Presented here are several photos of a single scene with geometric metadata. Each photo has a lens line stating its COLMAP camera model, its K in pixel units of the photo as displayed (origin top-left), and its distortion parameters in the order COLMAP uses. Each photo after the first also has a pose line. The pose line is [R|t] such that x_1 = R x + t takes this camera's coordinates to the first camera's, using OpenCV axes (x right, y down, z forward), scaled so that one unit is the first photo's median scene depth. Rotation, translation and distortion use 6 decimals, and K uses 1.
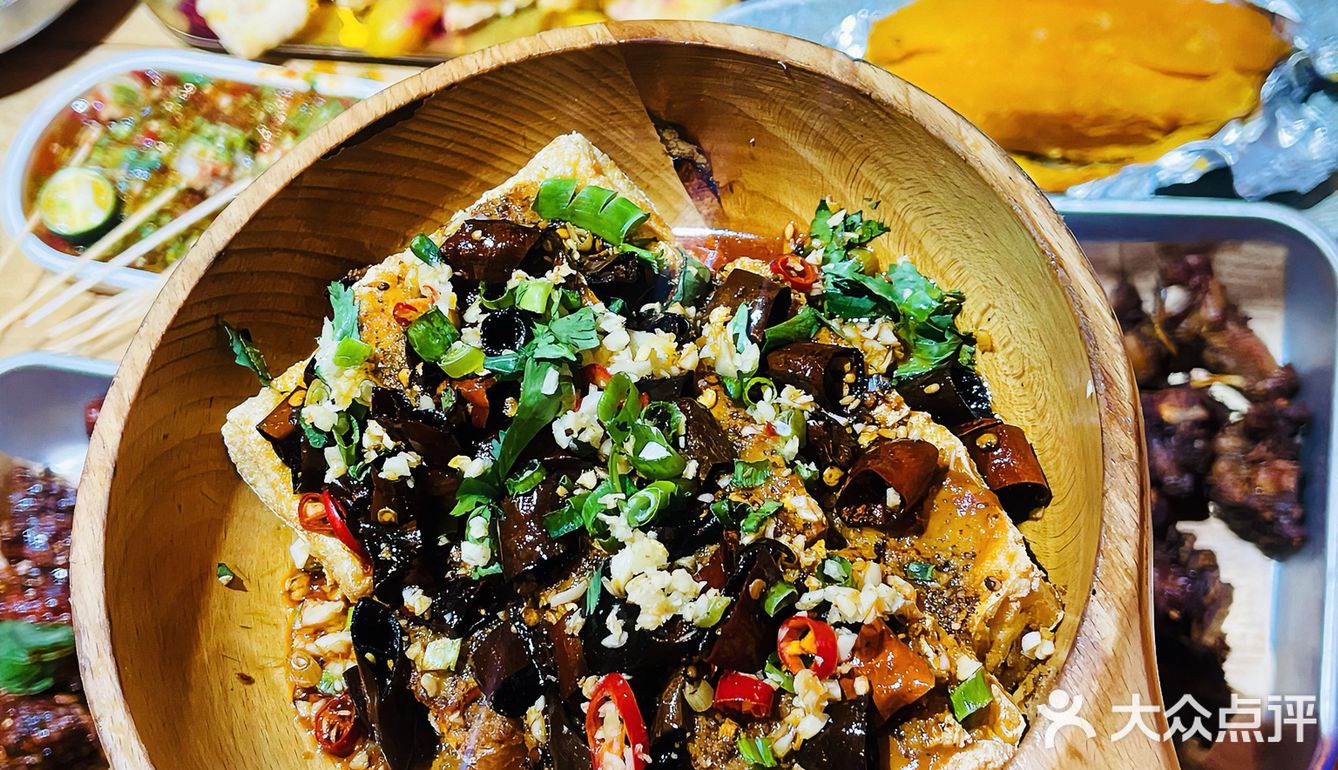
lens RADIAL K [[1390.6, 0, 669.0], [0, 1390.6, 385.0], [0, 0, 1]] dist [0.002129, 0.002884]
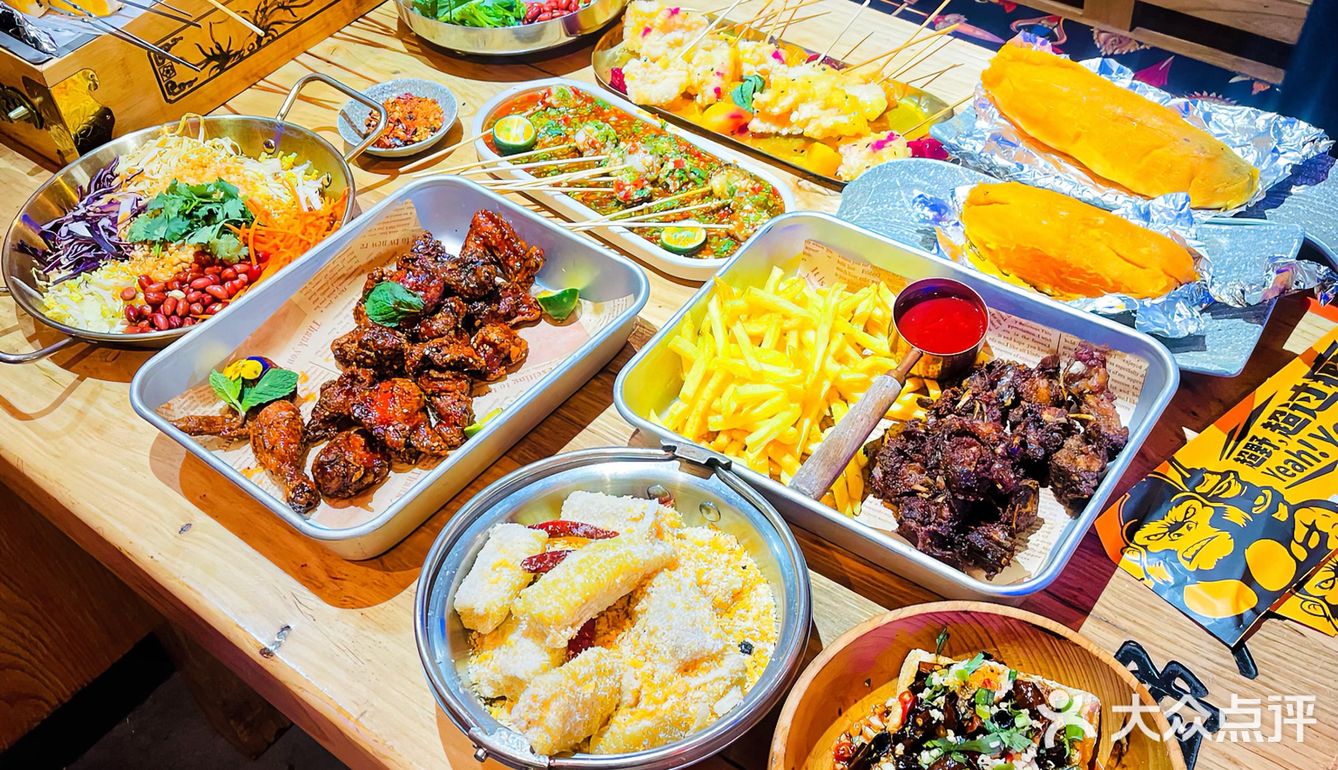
lens RADIAL K [[1390.6, 0, 669.0], [0, 1390.6, 385.0], [0, 0, 1]] dist [0.002129, 0.002884]
pose [[0.468024, 0.717950, -0.515269, 0.472887], [-0.792039, 0.599396, 0.115751, -0.216347], [0.391953, 0.353939, 0.849176, -1.643491]]
